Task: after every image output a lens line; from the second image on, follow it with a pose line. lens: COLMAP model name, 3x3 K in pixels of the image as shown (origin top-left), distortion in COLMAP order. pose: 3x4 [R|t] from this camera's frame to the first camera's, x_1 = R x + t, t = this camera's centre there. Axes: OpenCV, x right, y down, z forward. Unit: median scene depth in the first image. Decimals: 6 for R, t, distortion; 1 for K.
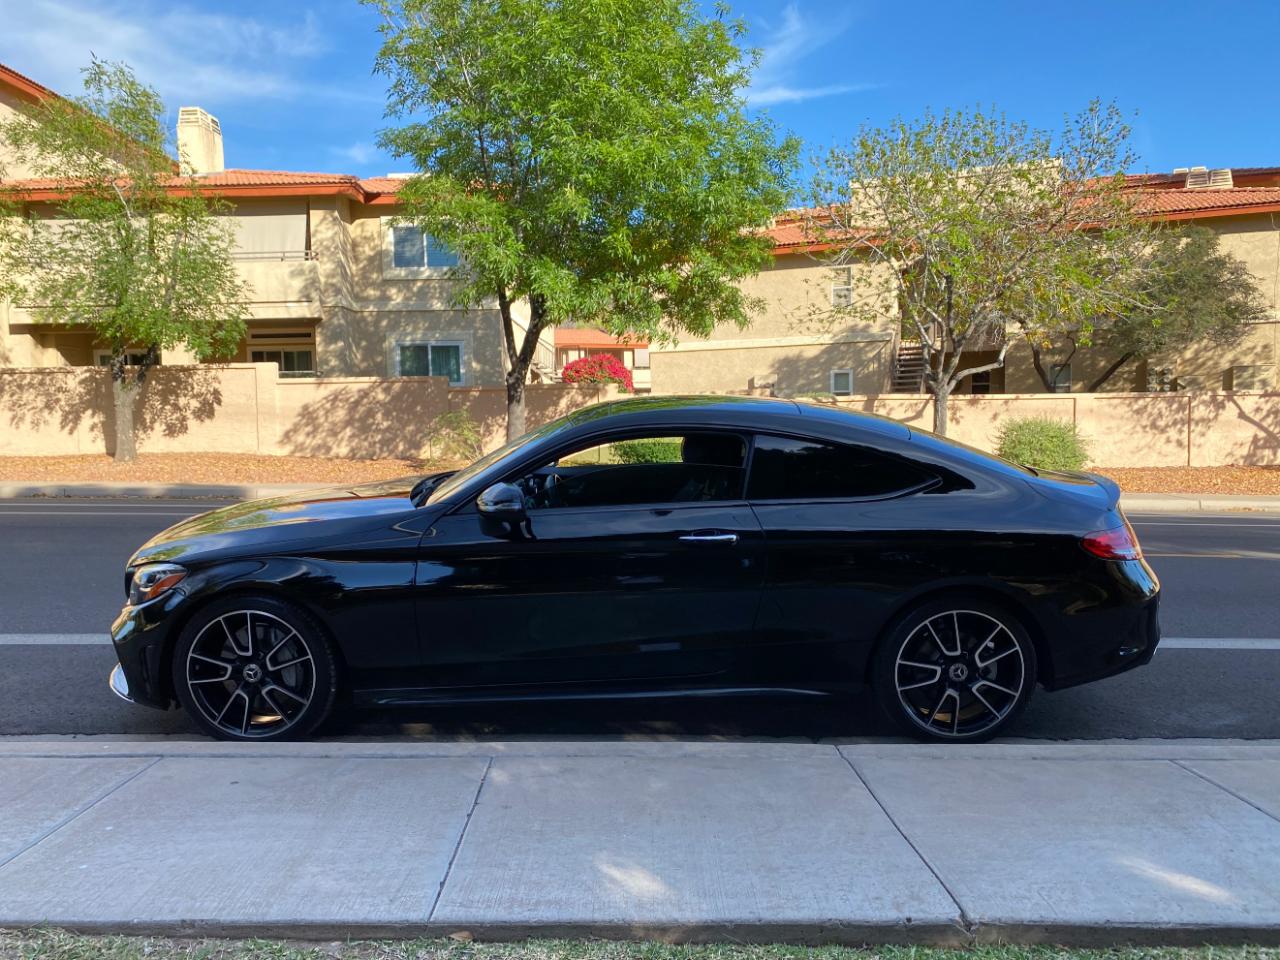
lens RADIAL K [[969.4, 0, 621.3], [0, 969.4, 489.3], [0, 0, 1]] dist [-0.001249, 0.008356]
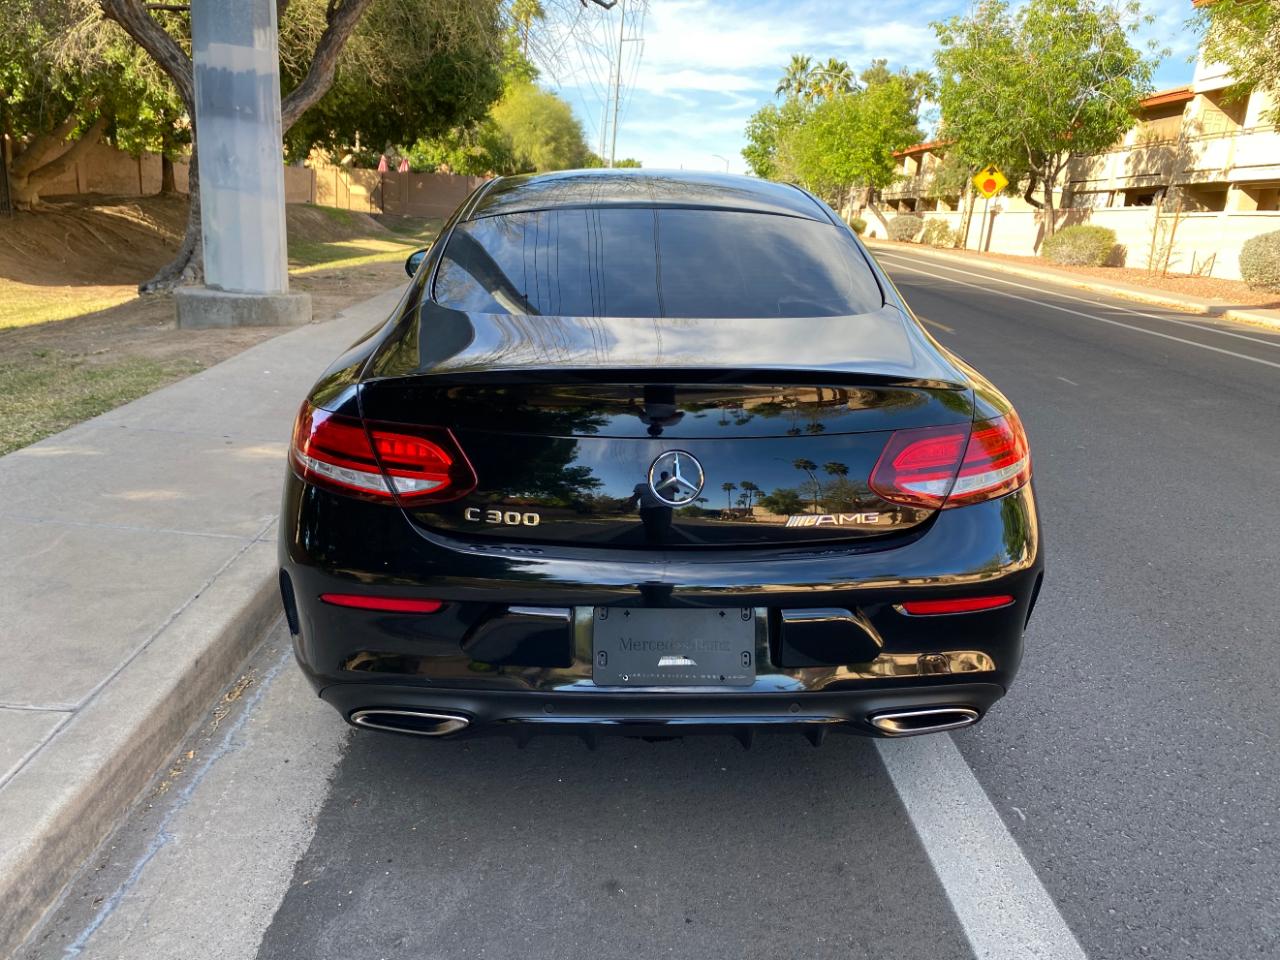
lens RADIAL K [[978.0, 0, 640.0], [0, 978.0, 480.0], [0, 0, 1]] dist [0.007909, 0.008383]
pose [[0.039373, 0.274531, -0.960772, 0.186902], [-0.149519, 0.952311, 0.265986, -0.015030], [0.987975, 0.133181, 0.078543, 0.208911]]
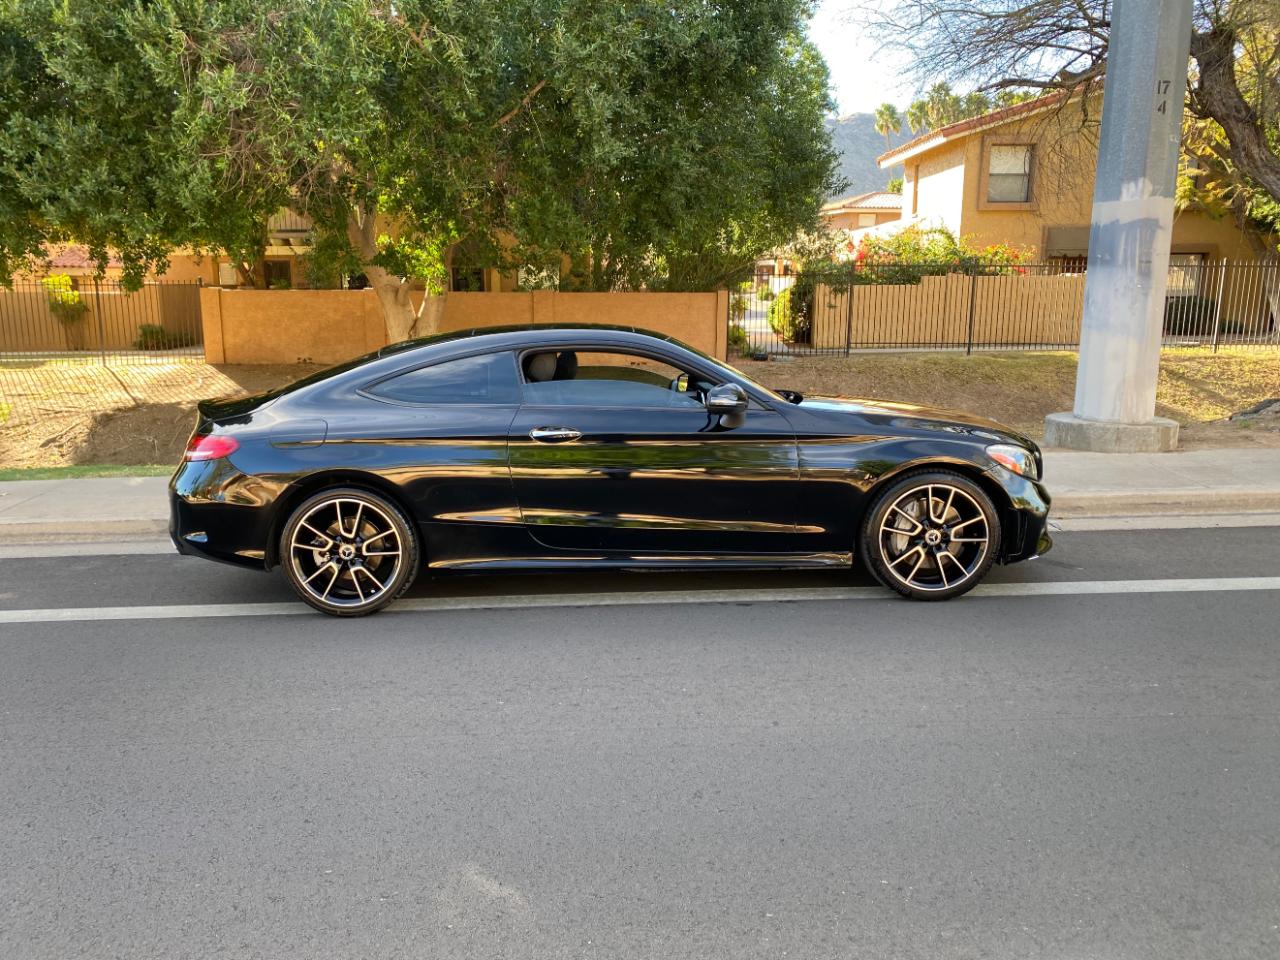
lens RADIAL K [[971.2, 0, 637.2], [0, 971.2, 475.6], [0, 0, 1]] dist [0.005844, 0.005648]
pose [[-0.999161, 0.024664, -0.032701, 0.005597], [0.014916, 0.962661, 0.270298, -0.050437], [0.038146, 0.269584, -0.962221, 0.468170]]
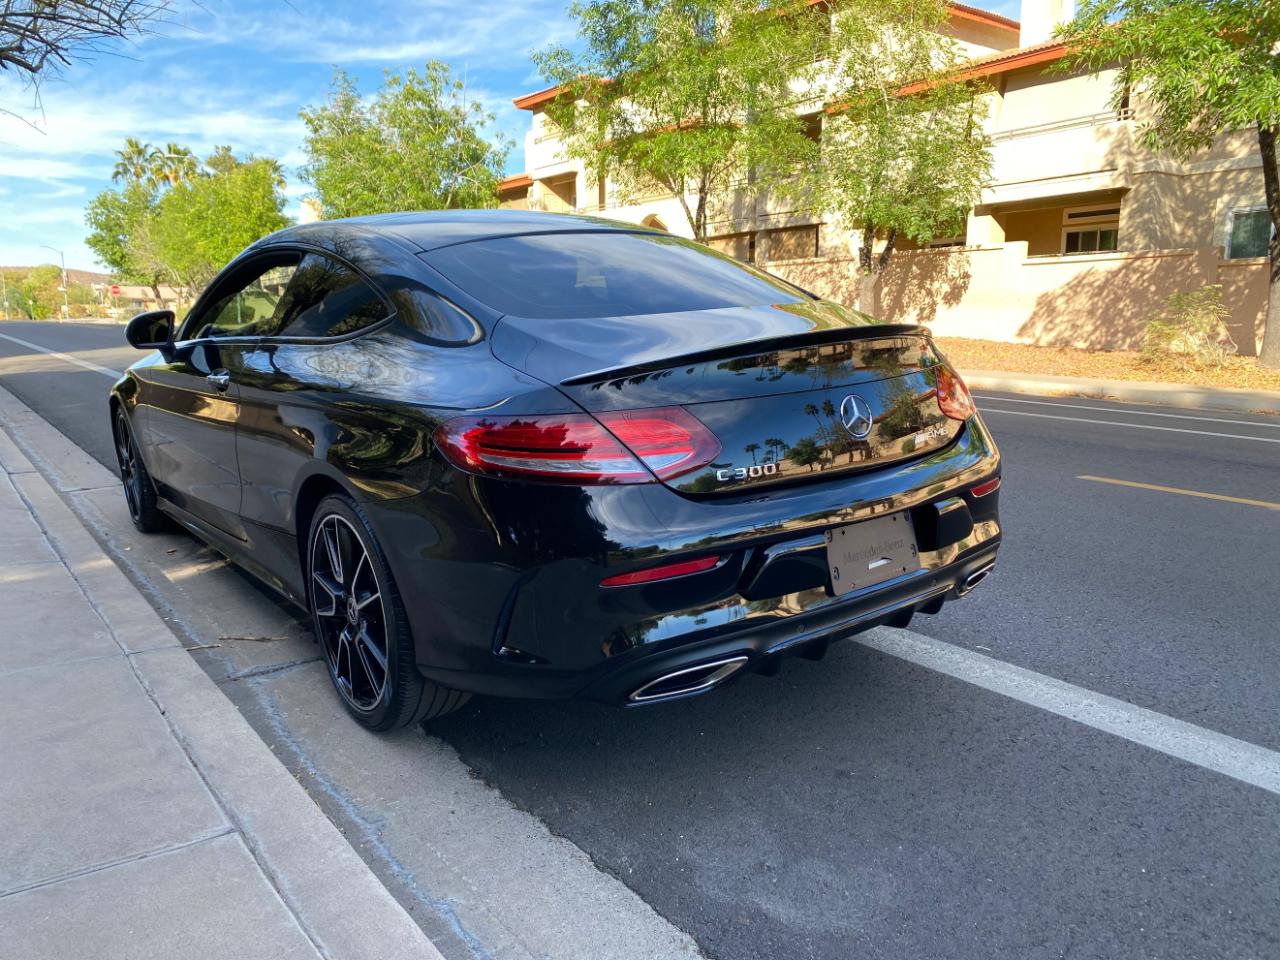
lens RADIAL K [[972.1, 0, 634.5], [0, 972.1, 479.5], [0, 0, 1]] dist [0.007814, 0.003048]
pose [[0.604184, 0.139563, -0.784527, 0.175409], [-0.065601, 0.989912, 0.125580, 0.001278], [0.794140, -0.024408, 0.607245, 0.137386]]
